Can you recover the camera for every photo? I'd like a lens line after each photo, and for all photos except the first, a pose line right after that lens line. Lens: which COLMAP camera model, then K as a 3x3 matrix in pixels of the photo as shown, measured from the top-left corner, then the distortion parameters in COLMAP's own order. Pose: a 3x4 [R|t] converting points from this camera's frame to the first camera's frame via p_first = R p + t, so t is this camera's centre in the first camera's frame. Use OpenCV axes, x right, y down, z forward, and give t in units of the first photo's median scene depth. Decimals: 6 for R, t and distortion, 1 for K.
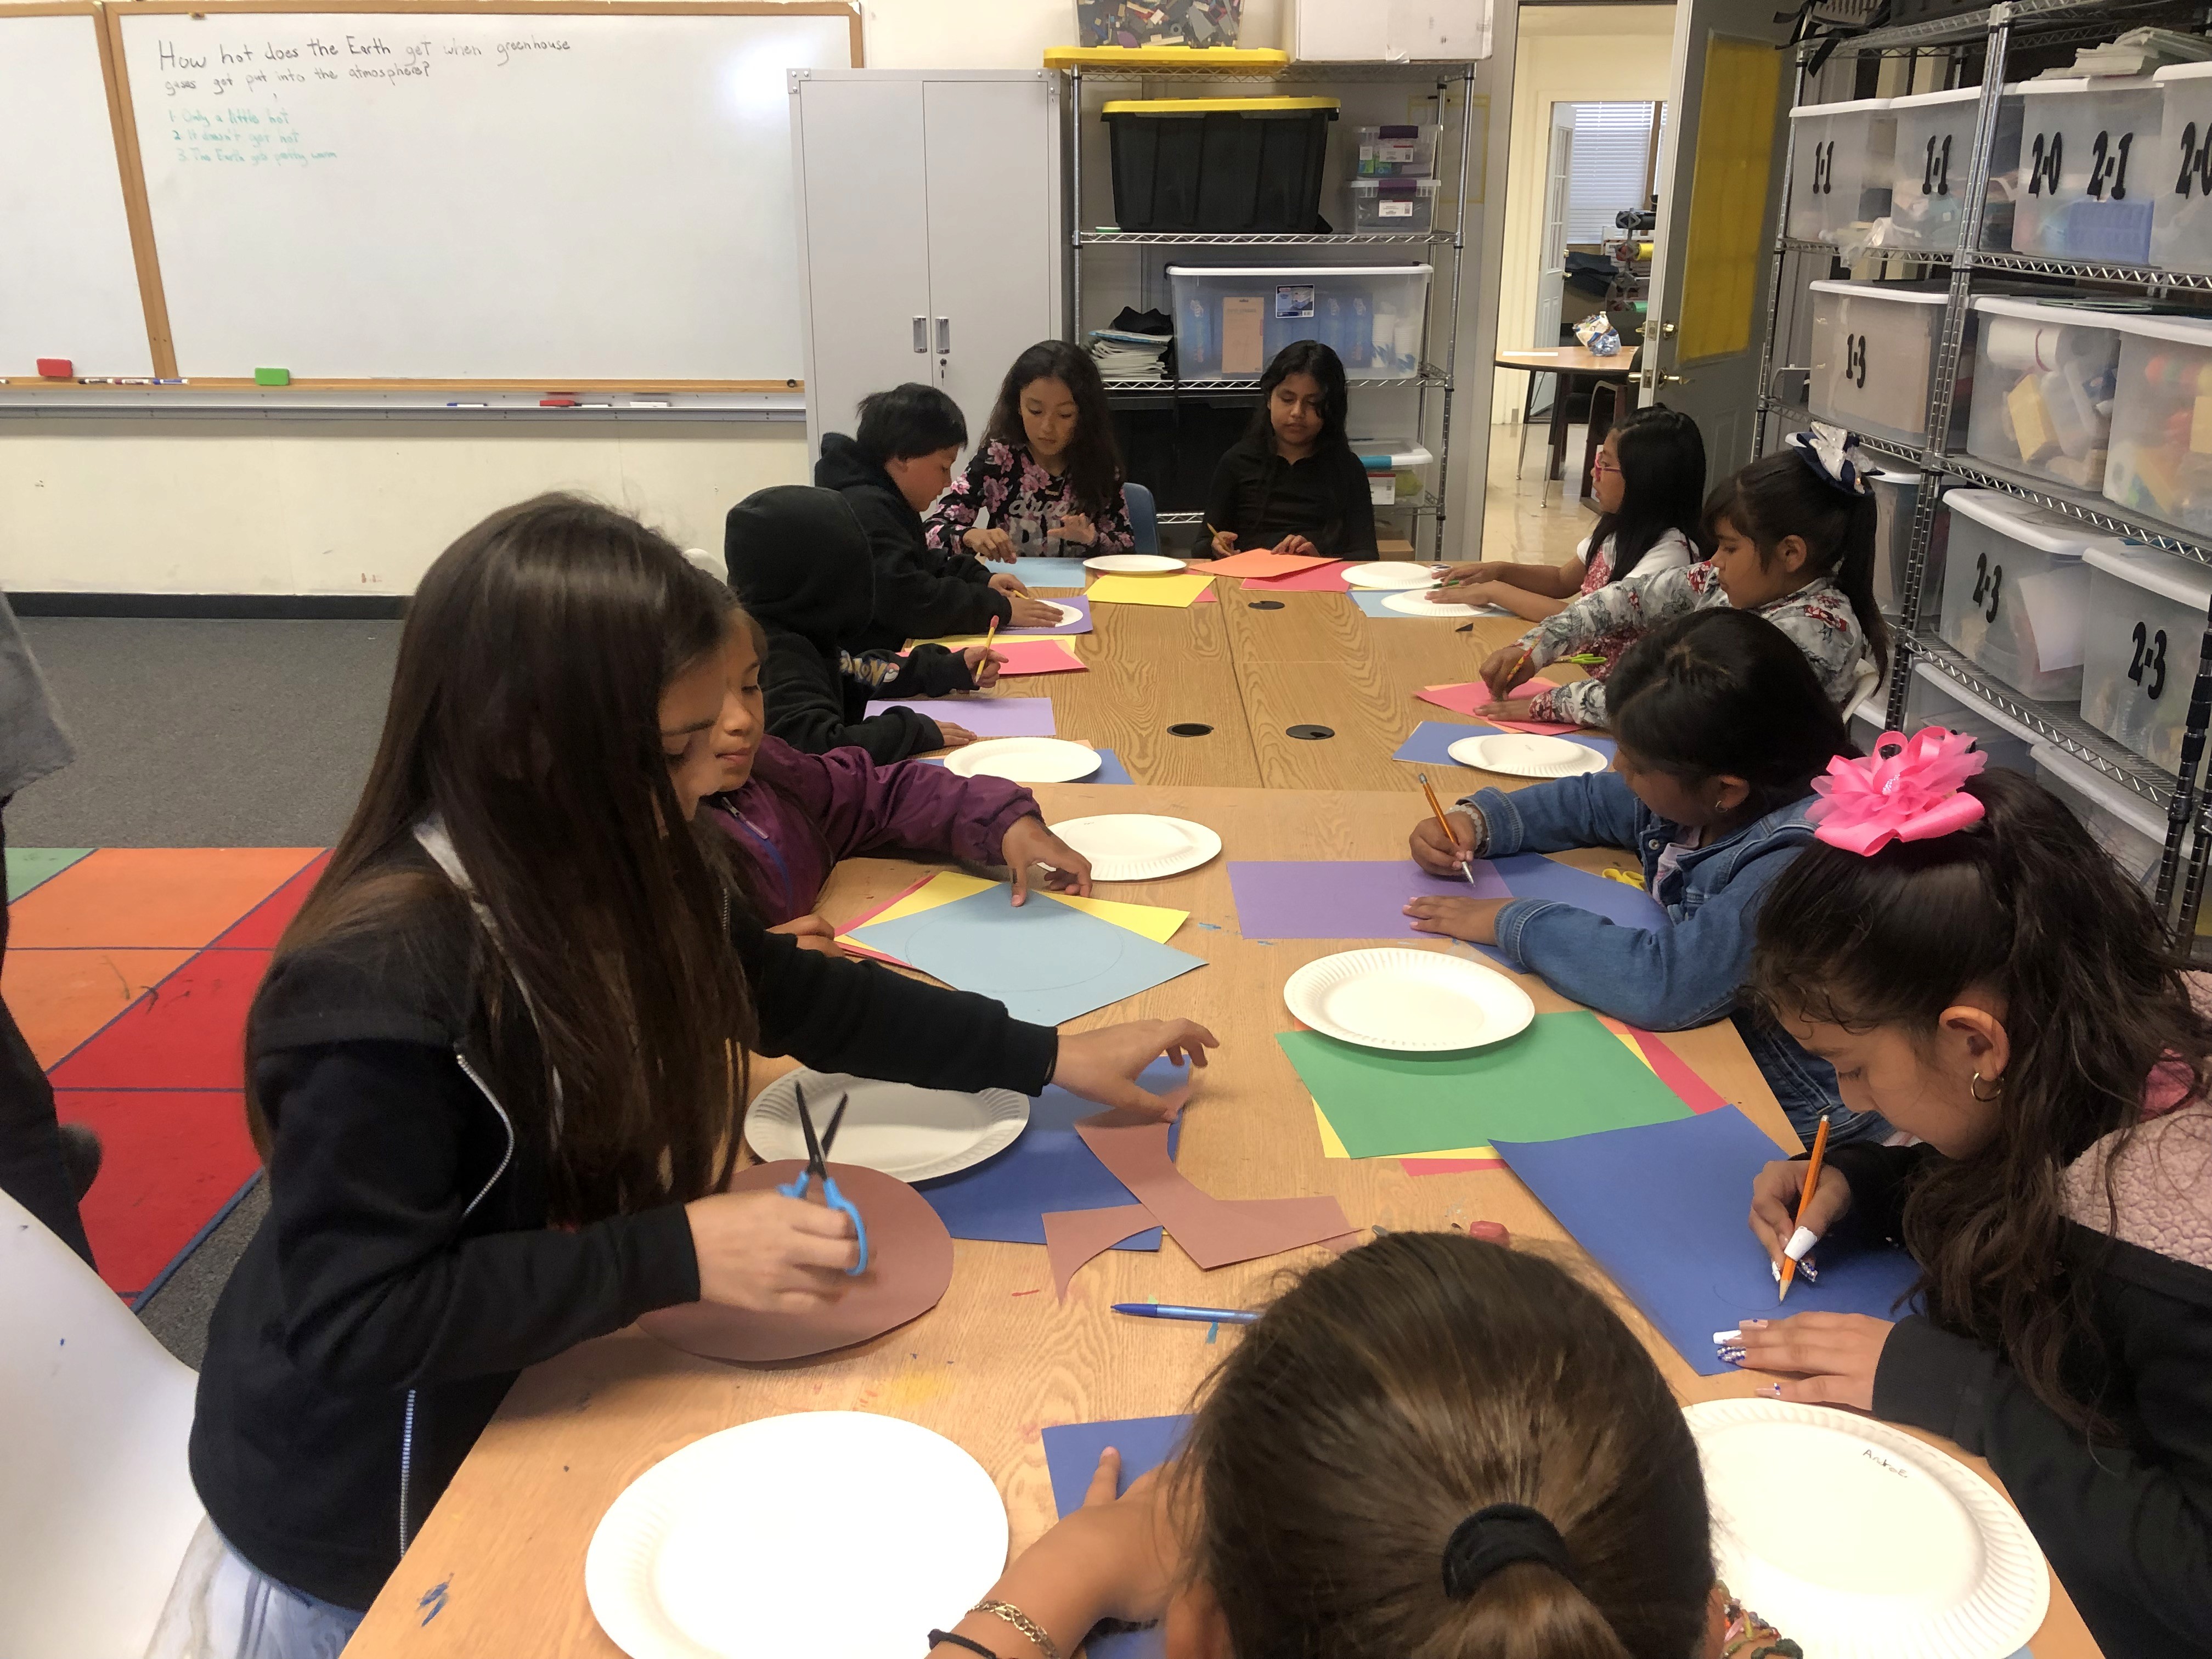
lens RADIAL K [[1823.8, 0, 1106.2], [0, 1823.8, 819.0], [0, 0, 1]] dist [0.043719, -0.029541]
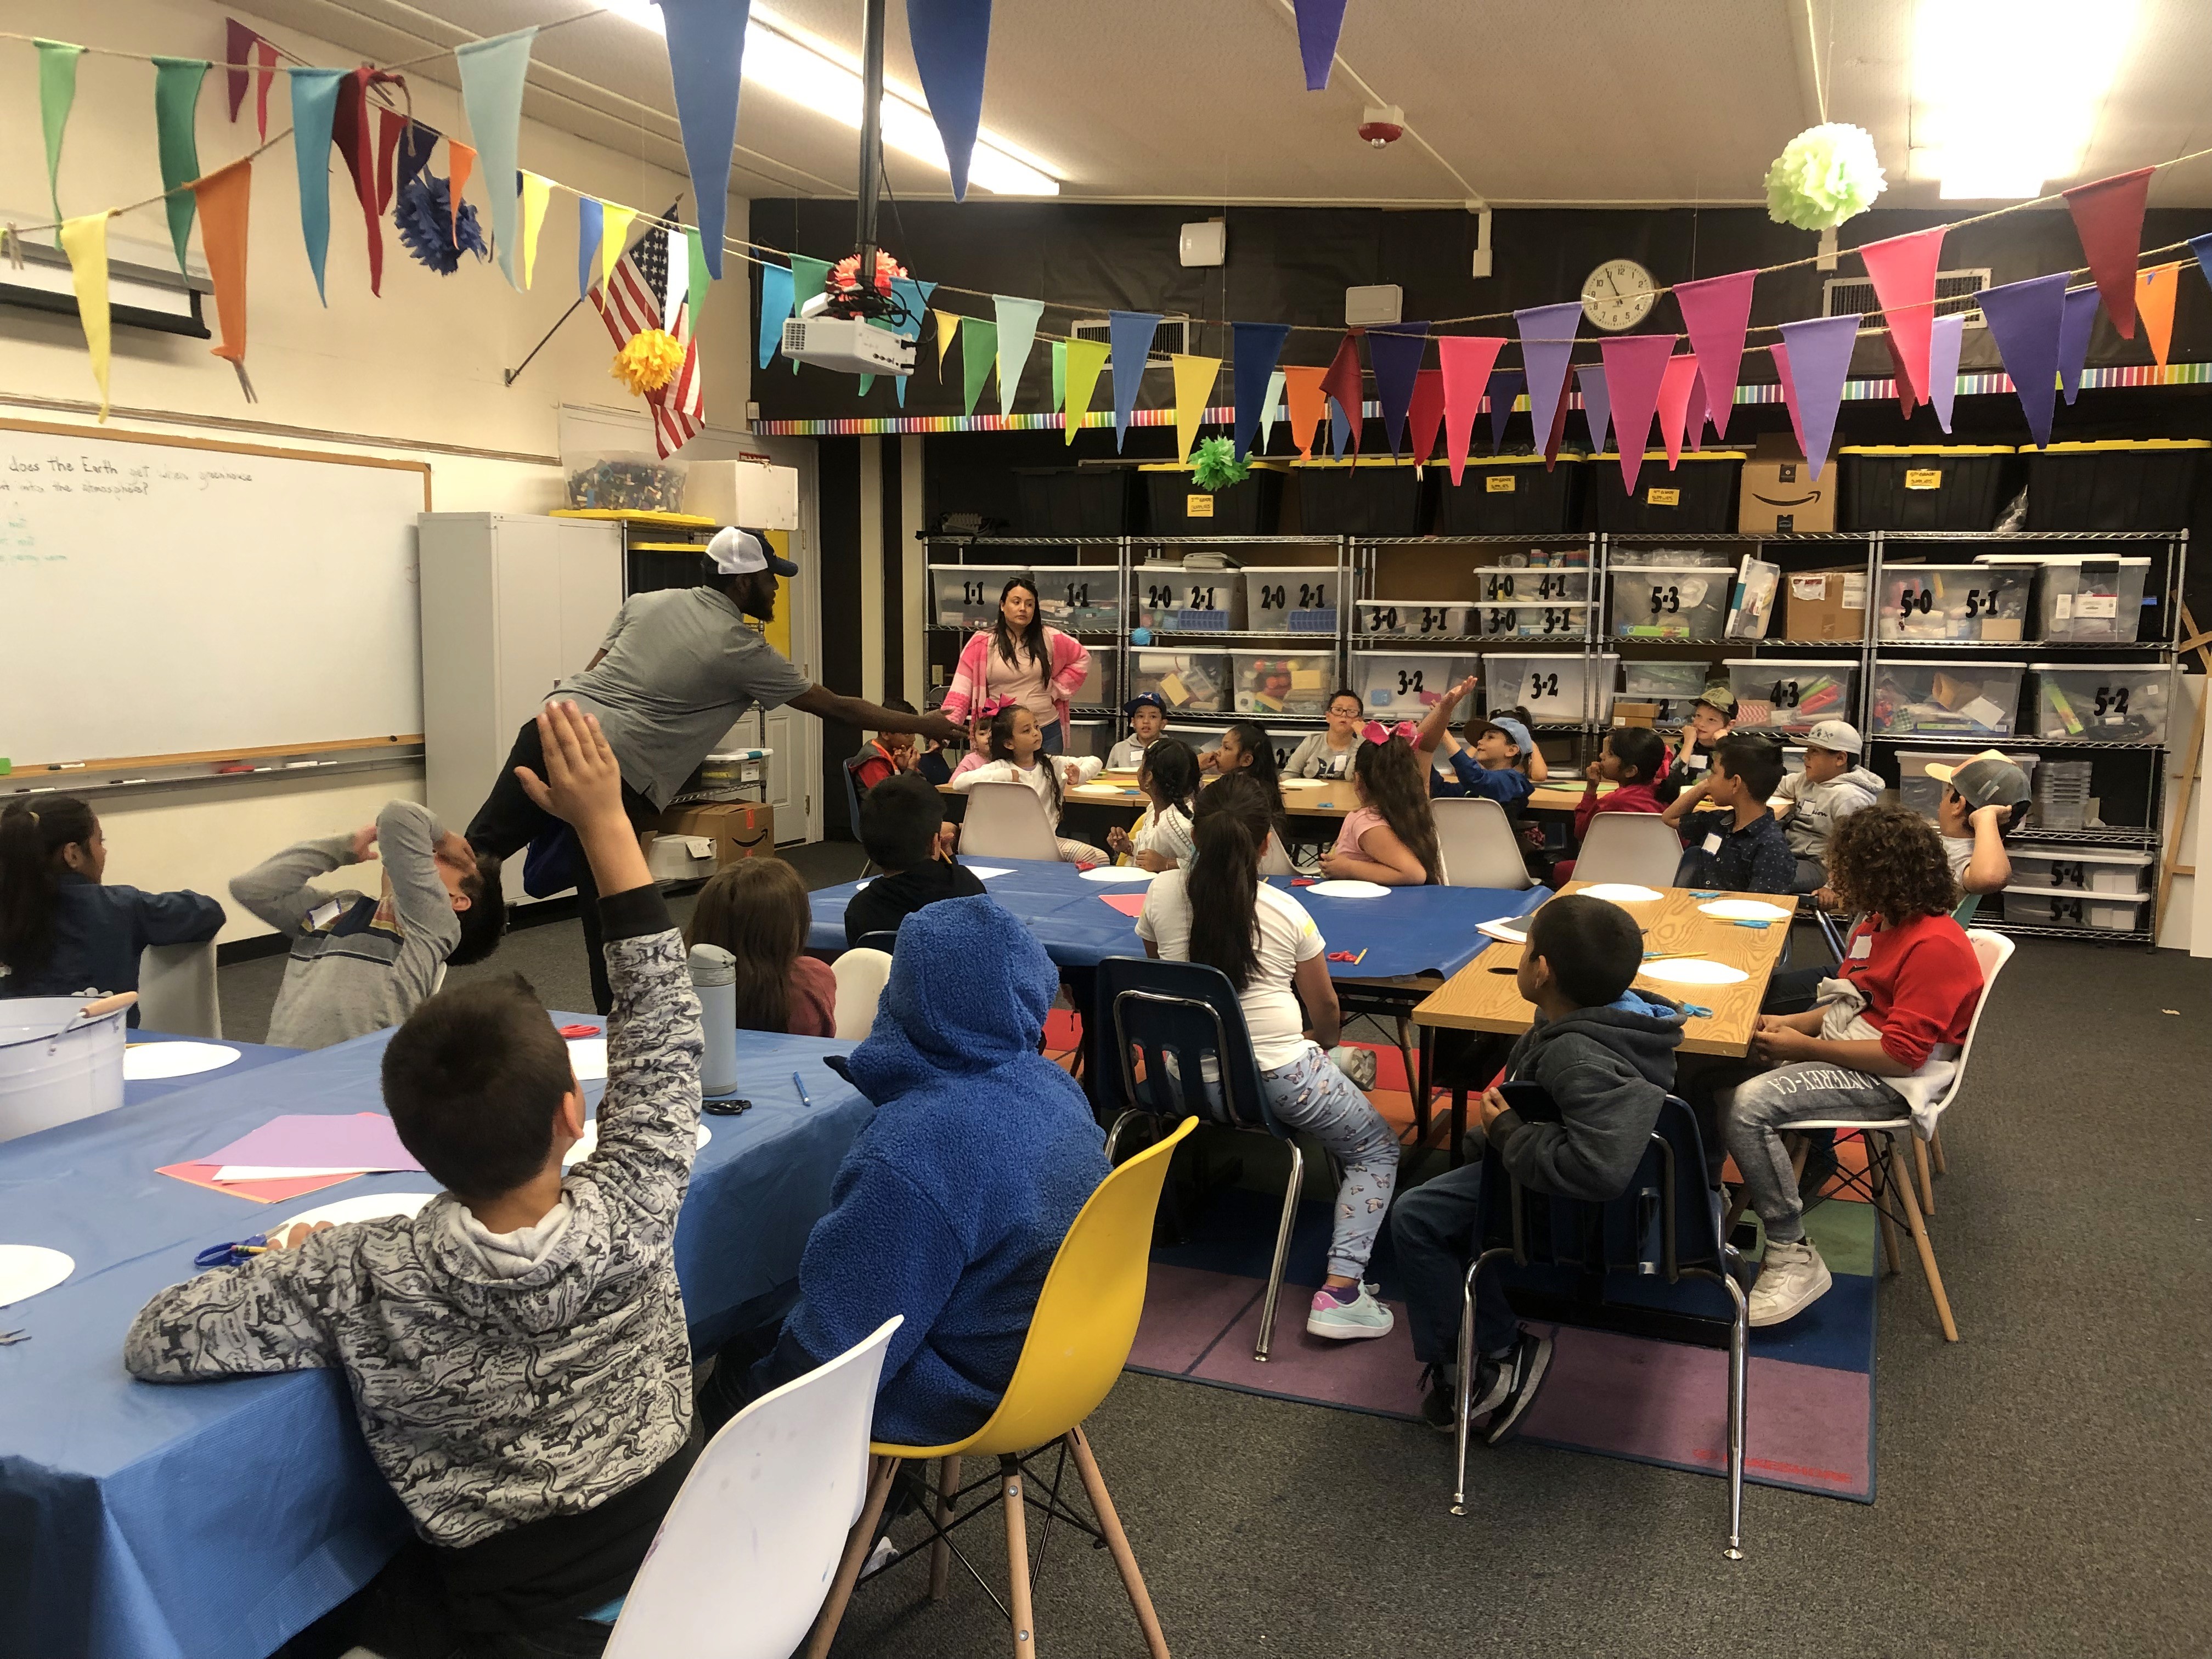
lens RADIAL K [[1823.8, 0, 1114.4], [0, 1823.8, 846.7], [0, 0, 1]] dist [0.043719, -0.029541]
pose [[0.361940, -0.116738, 0.924863, -1.225654], [0.292737, 0.956173, 0.006129, -0.030905], [-0.885045, 0.268524, 0.380251, 0.104949]]
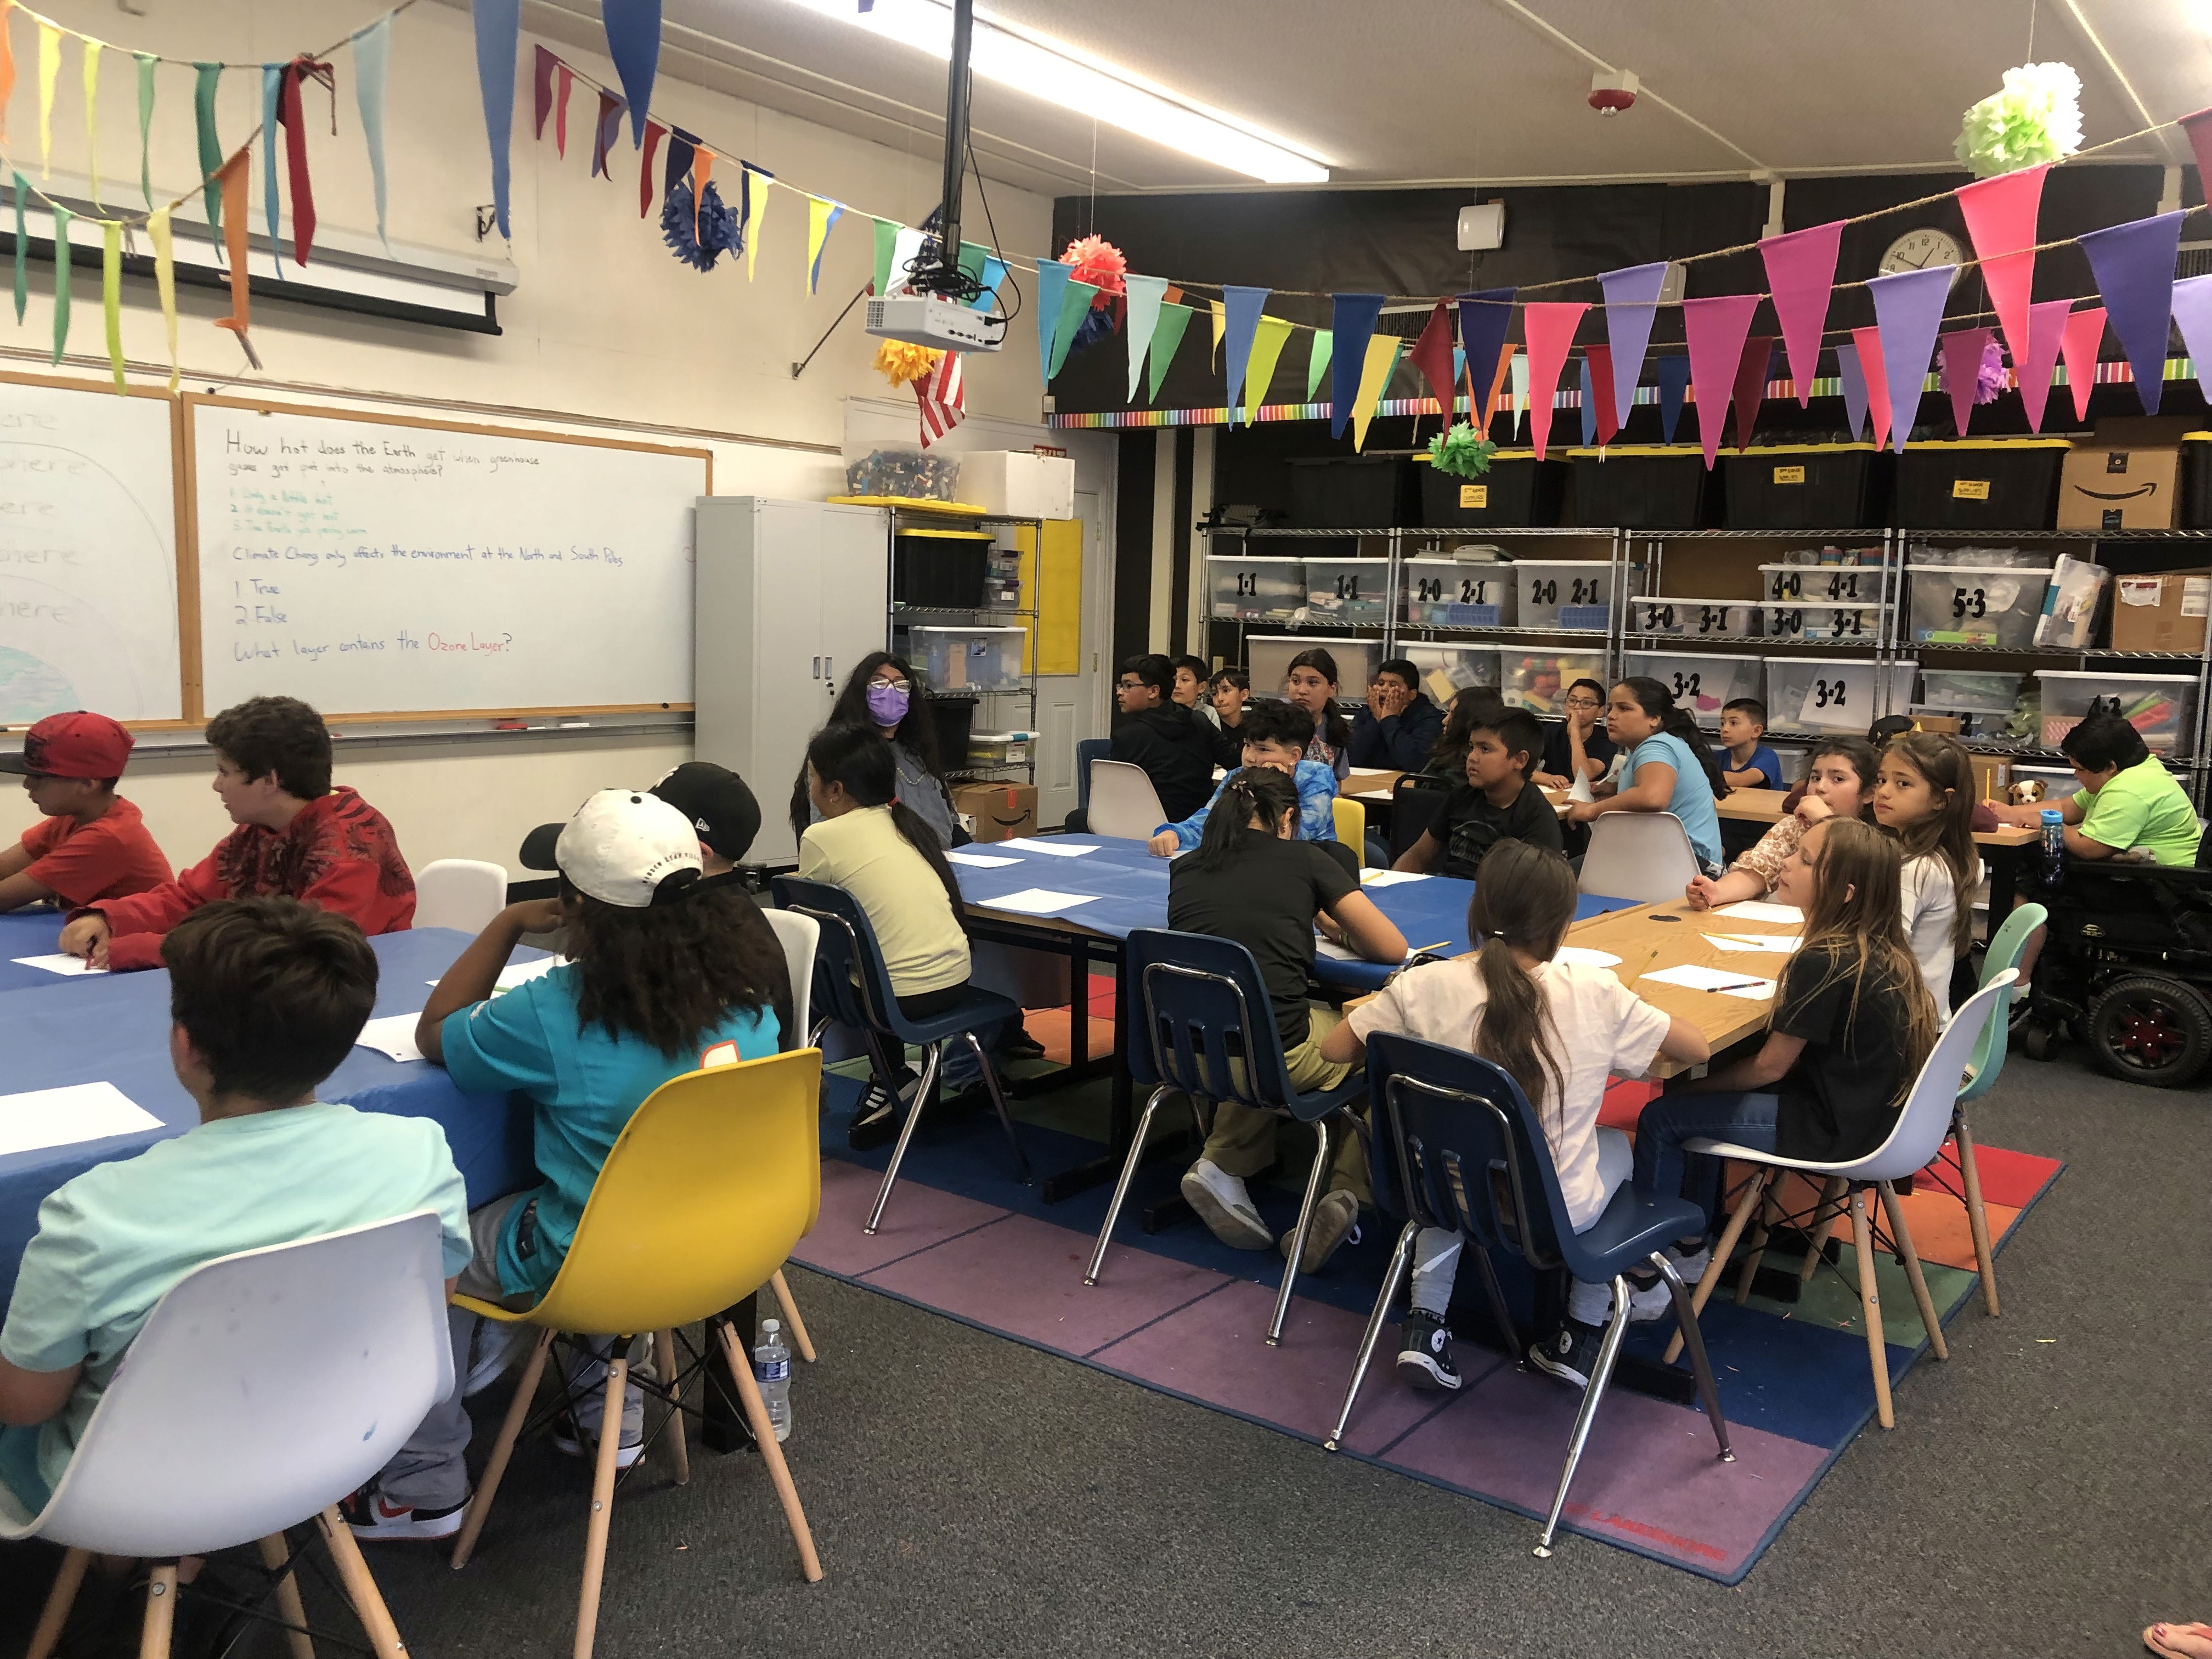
lens RADIAL K [[1823.8, 0, 1112.2], [0, 1823.8, 820.9], [0, 0, 1]] dist [0.043719, -0.029541]
pose [[0.573945, -0.078549, 0.815118, -1.144420], [0.234506, 0.969467, -0.071698, 0.020367], [-0.784598, 0.232301, 0.574841, -0.020078]]
